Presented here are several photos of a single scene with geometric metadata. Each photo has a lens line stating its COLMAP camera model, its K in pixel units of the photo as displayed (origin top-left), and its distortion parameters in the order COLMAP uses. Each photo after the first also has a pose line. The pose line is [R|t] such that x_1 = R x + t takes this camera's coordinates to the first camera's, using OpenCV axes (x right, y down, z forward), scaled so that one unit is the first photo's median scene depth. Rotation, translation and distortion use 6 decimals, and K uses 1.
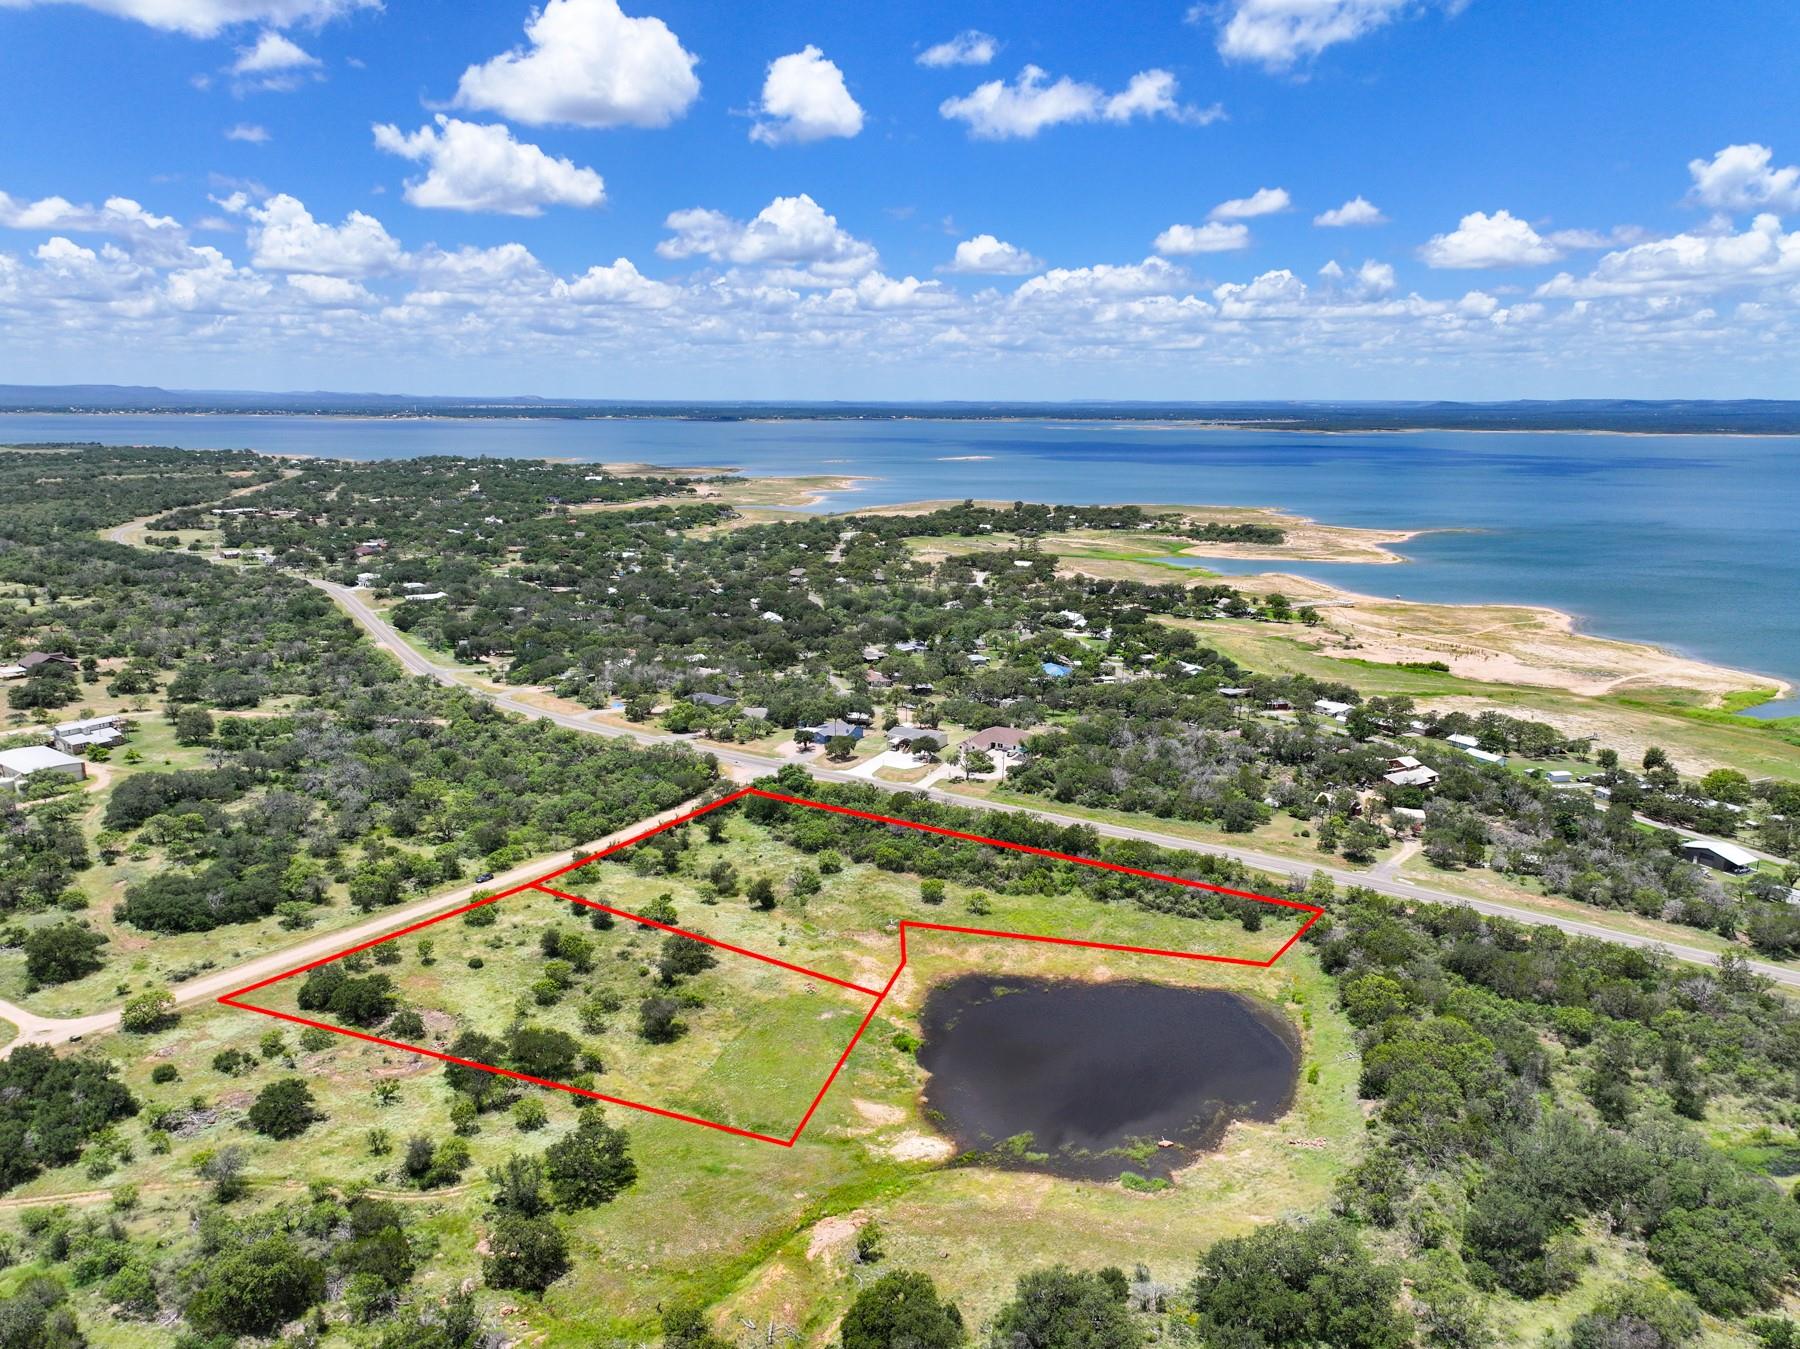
lens RADIAL K [[1255.1, 0, 909.6], [0, 1255.1, 665.3], [0, 0, 1]] dist [-0.000471, 0.020805]
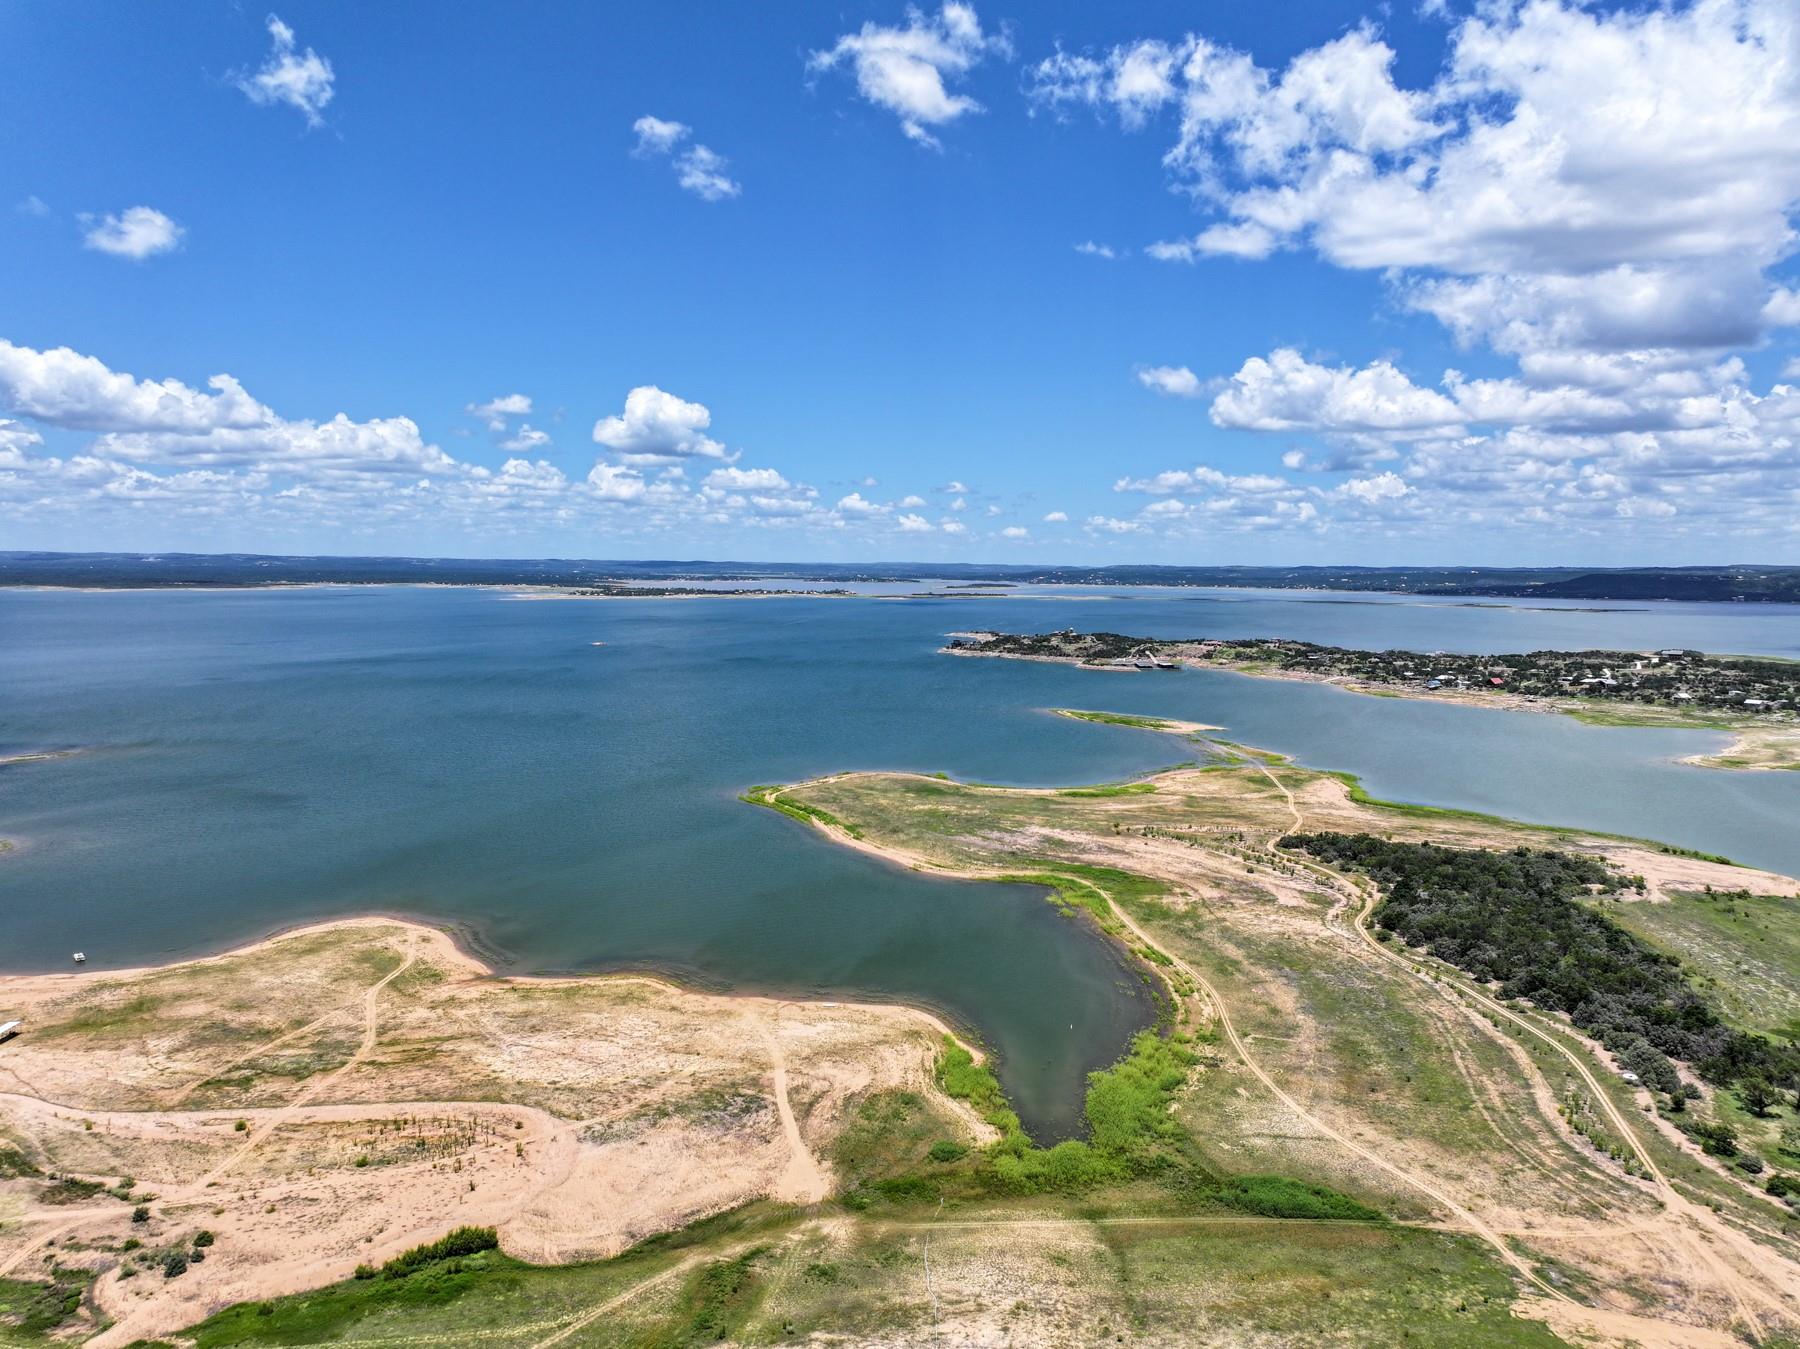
lens RADIAL K [[1256.5, 0, 906.7], [0, 1256.5, 672.8], [0, 0, 1]] dist [-0.002893, 0.020999]
pose [[0.444698, -0.081506, 0.891964, 0.311981], [0.181571, 0.983378, -0.000665, -0.282540], [-0.877083, 0.162251, 0.452105, 1.342957]]
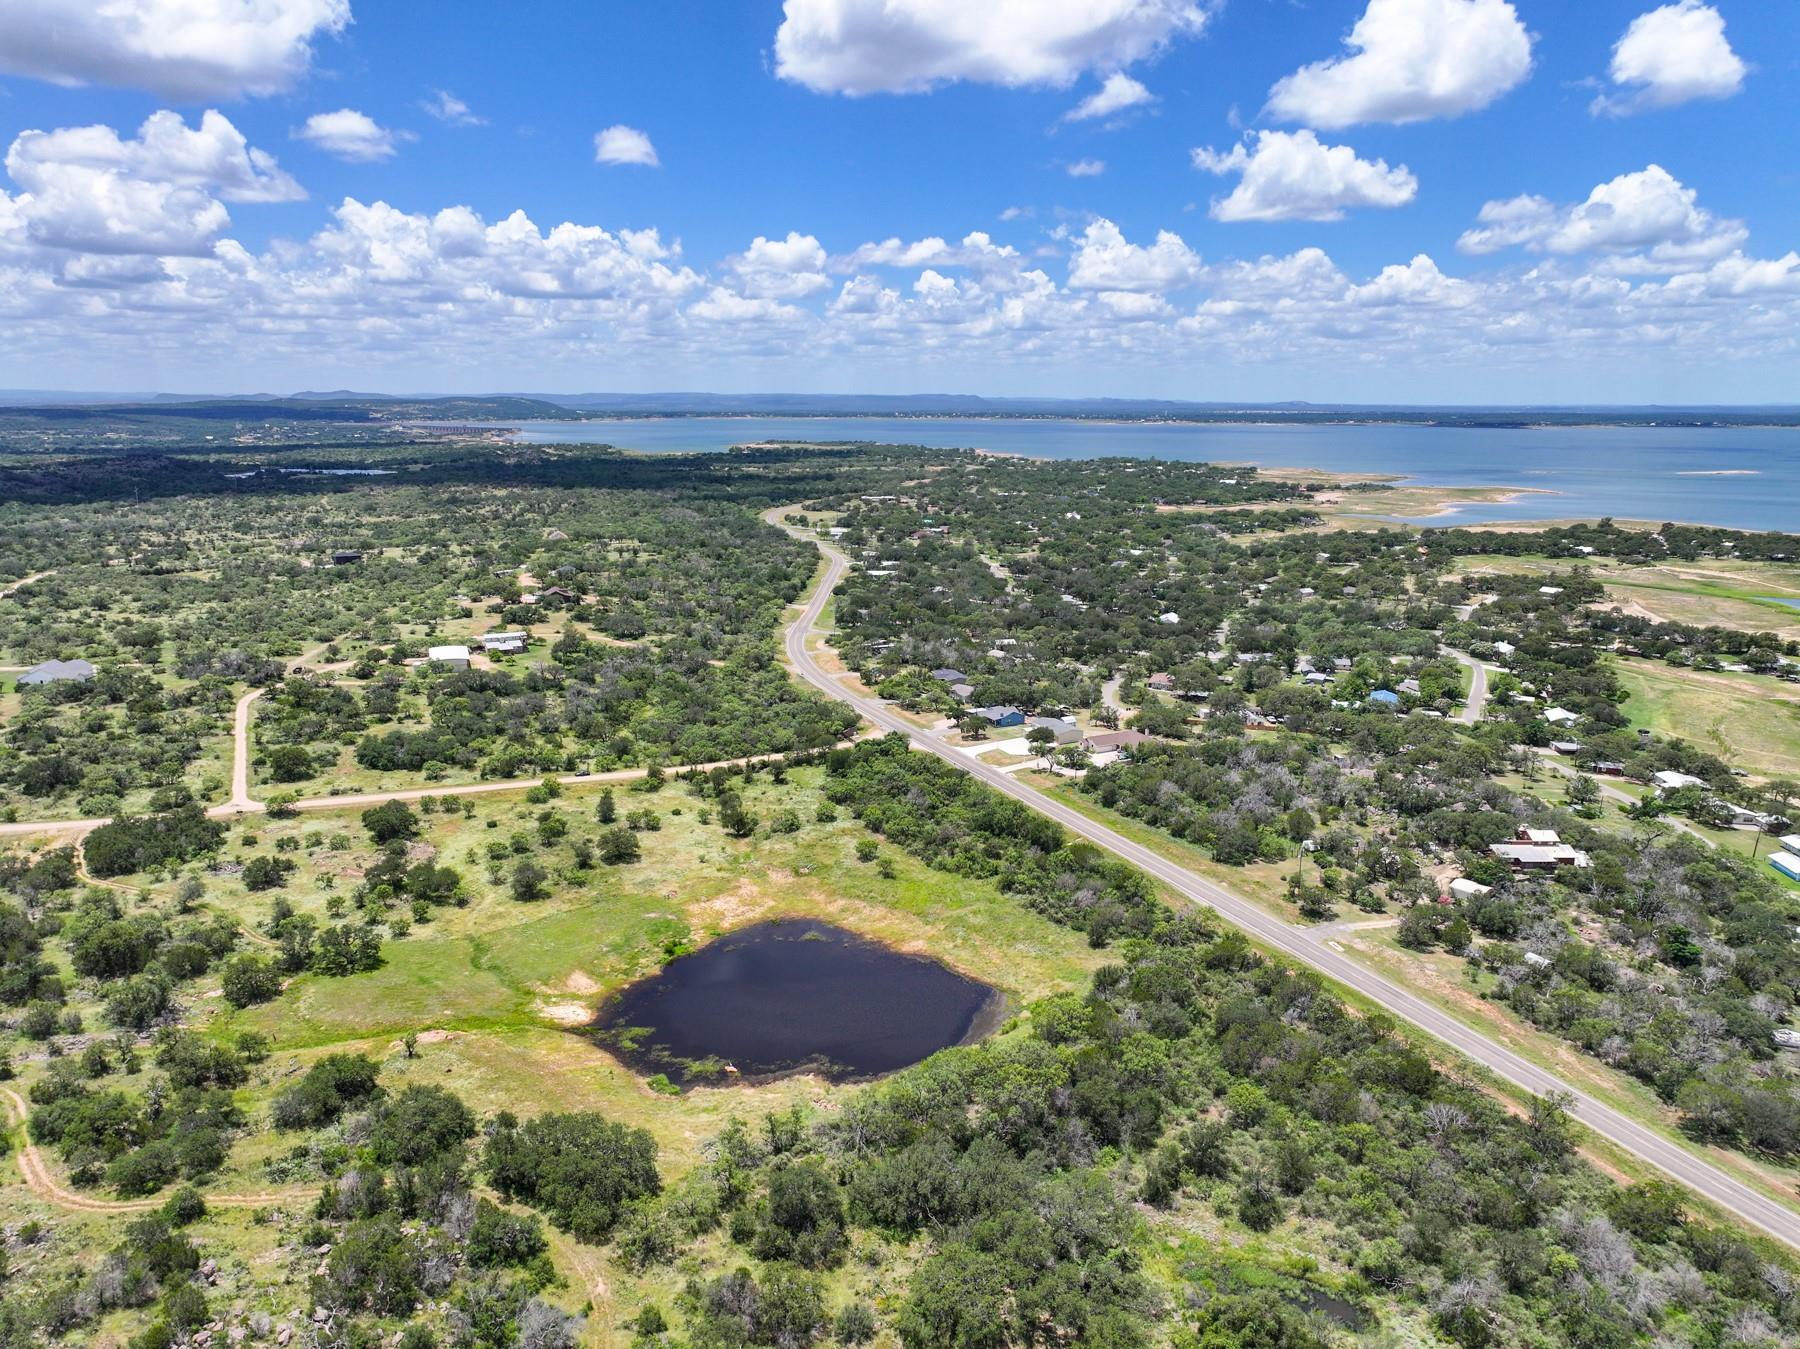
lens RADIAL K [[1255.1, 0, 909.6], [0, 1255.1, 665.3], [0, 0, 1]] dist [-0.000471, 0.020805]
pose [[0.835479, 0.110309, -0.538337, 0.559401], [-0.112487, 0.993232, 0.028945, -0.013260], [0.537887, 0.036373, 0.842232, 0.090099]]
